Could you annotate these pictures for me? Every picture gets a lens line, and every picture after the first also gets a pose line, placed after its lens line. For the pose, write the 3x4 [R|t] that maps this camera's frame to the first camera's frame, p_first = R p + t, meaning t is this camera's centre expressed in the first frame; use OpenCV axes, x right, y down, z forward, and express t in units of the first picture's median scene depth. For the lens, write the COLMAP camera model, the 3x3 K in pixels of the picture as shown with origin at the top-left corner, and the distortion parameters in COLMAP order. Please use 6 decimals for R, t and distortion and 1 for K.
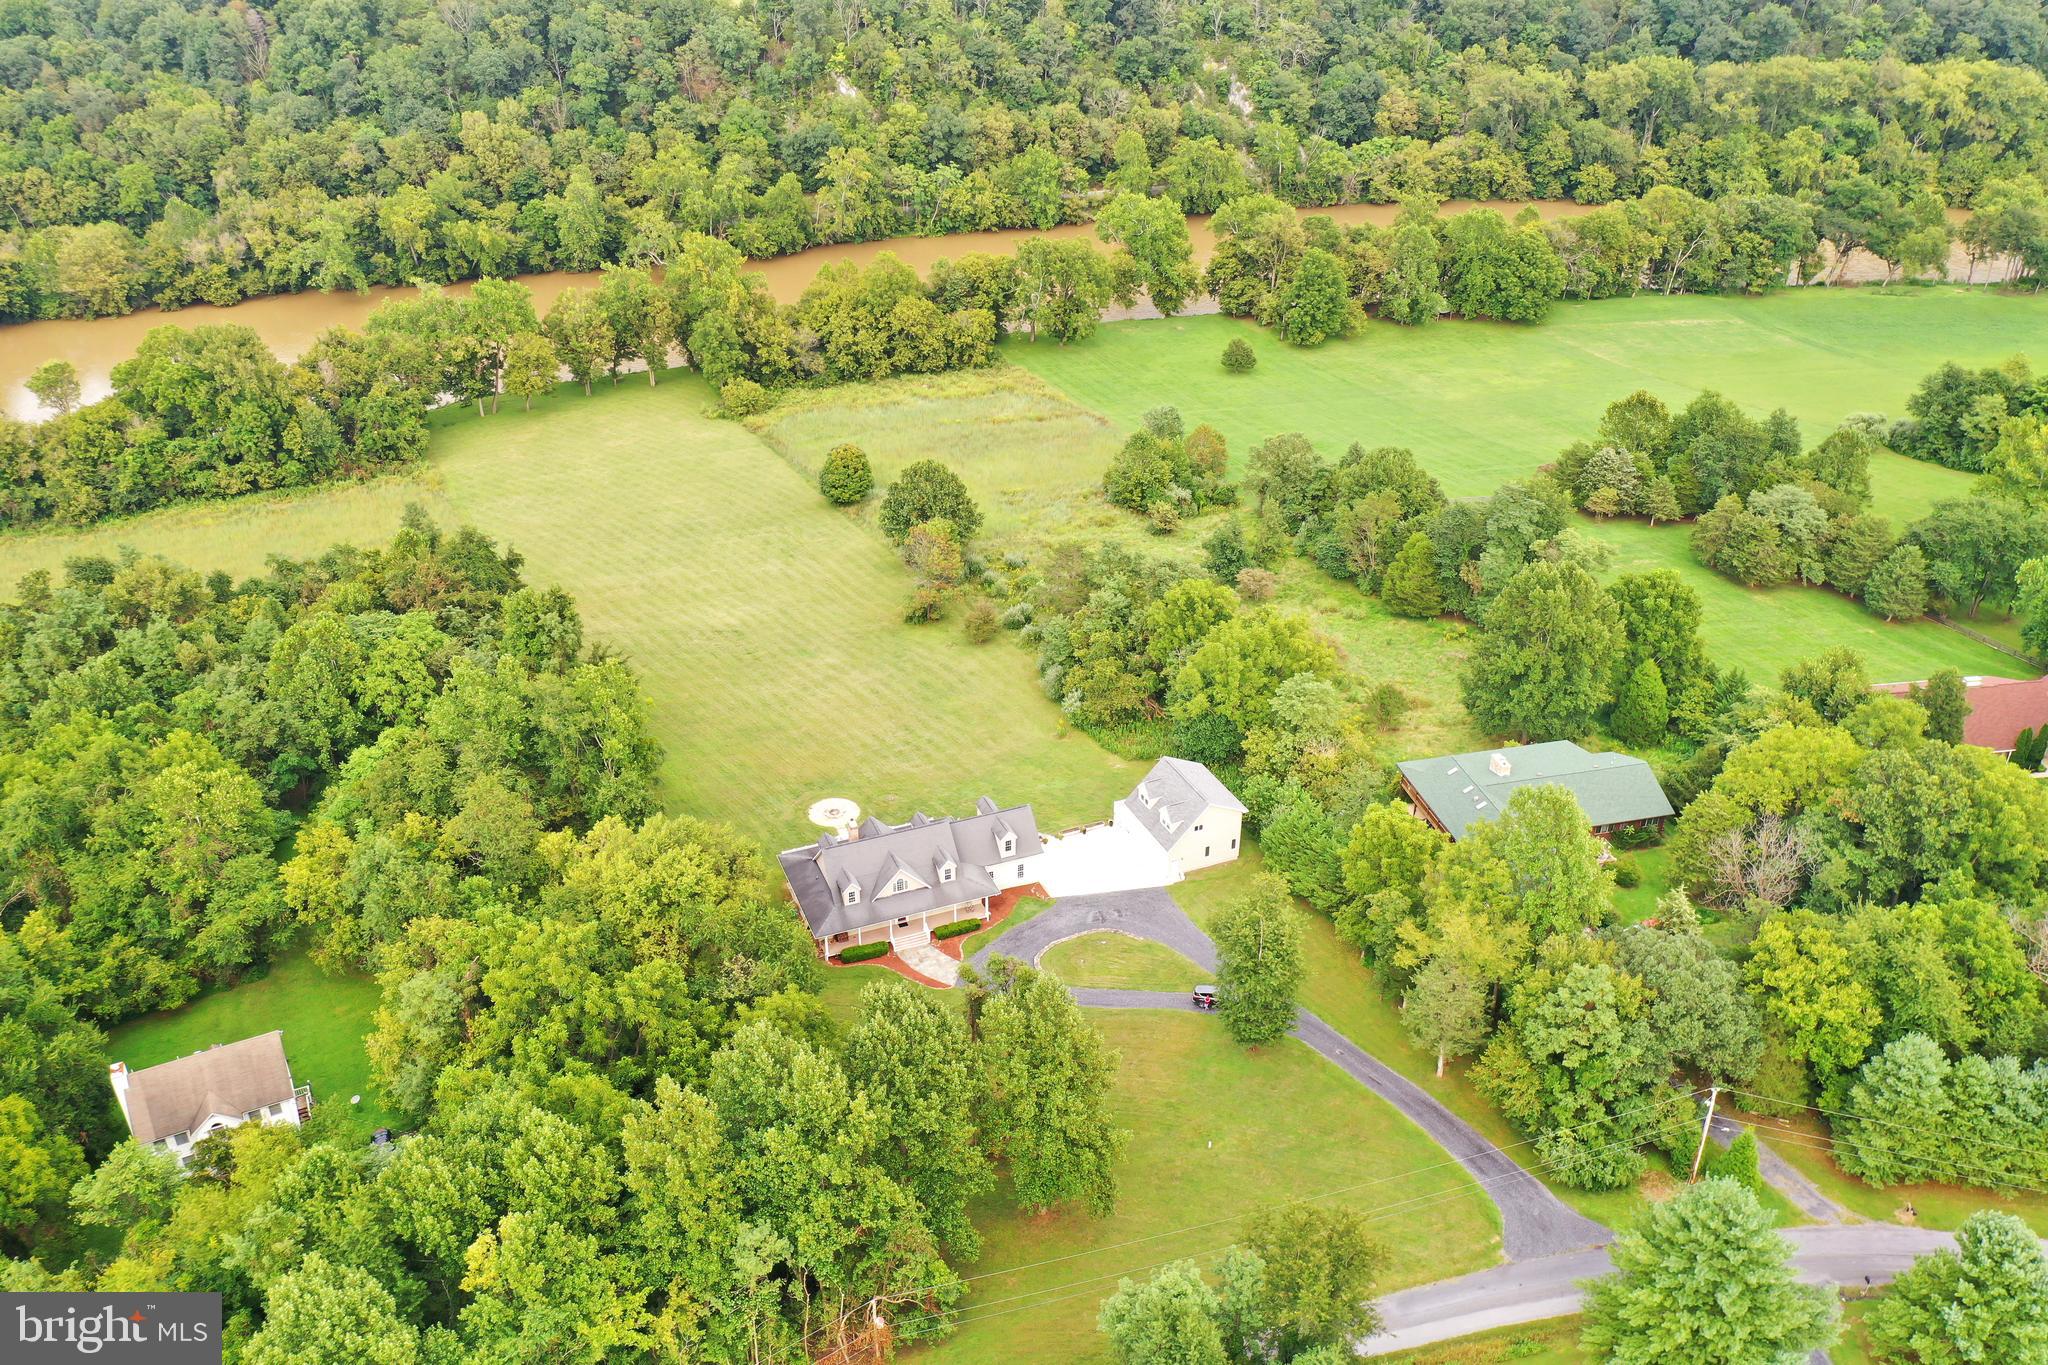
lens RADIAL K [[1606.0, 0, 1022.6], [0, 1606.0, 677.9], [0, 0, 1]] dist [-0.004015, -0.002326]
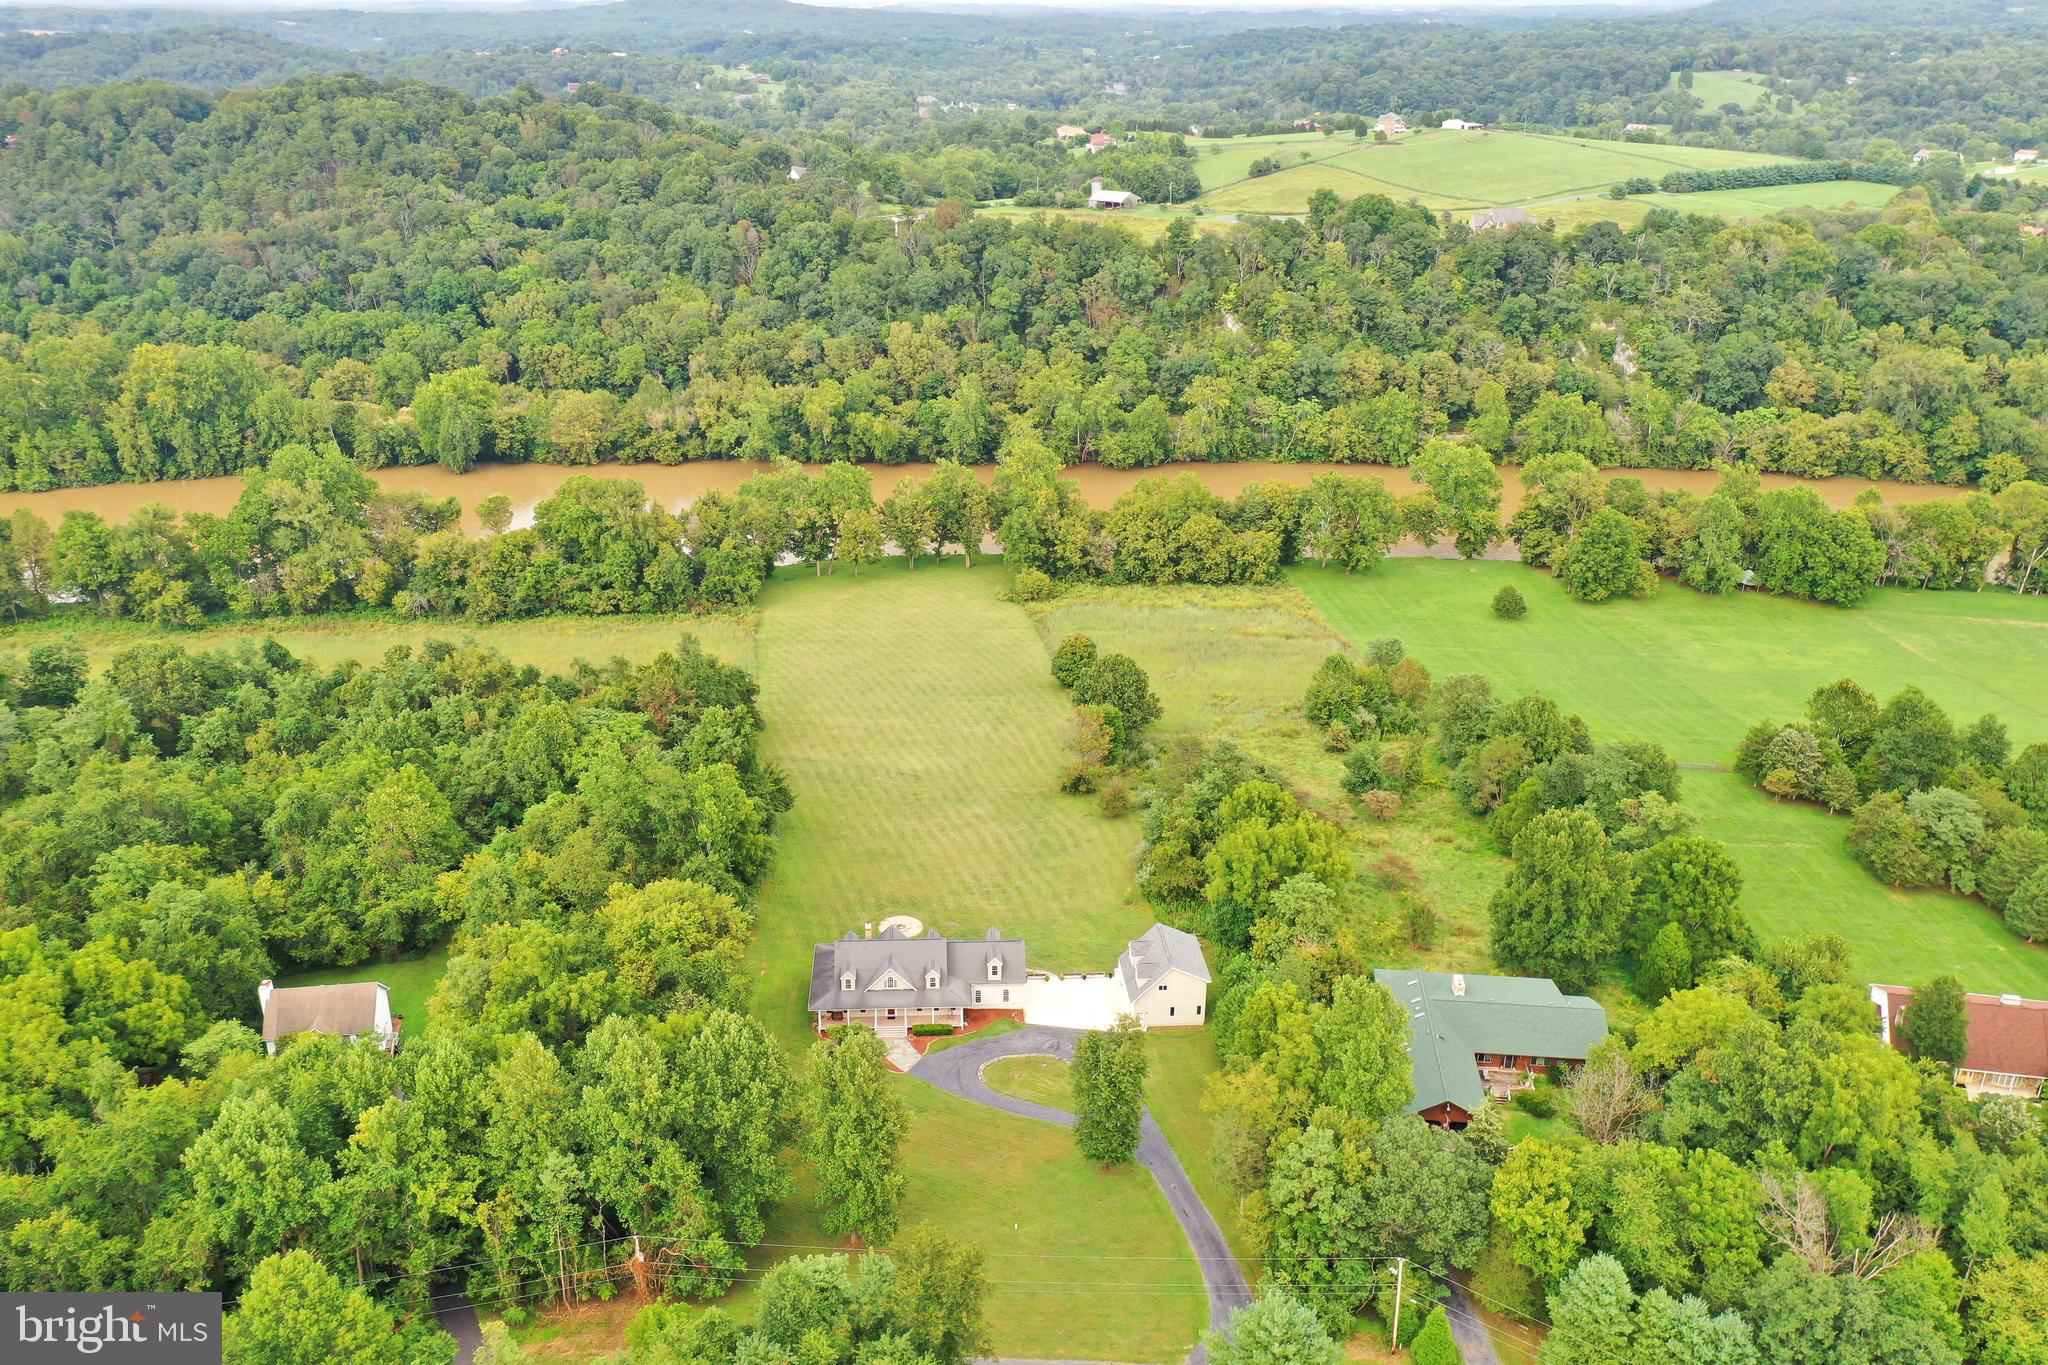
lens RADIAL K [[1635.5, 0, 1024.8], [0, 1635.5, 681.1], [0, 0, 1]] dist [-0.008048, 0.007355]
pose [[0.945830, 0.130542, -0.297262, 0.140912], [-0.167334, 0.980633, -0.101781, 0.006451], [0.278218, 0.146009, 0.949355, -0.063477]]
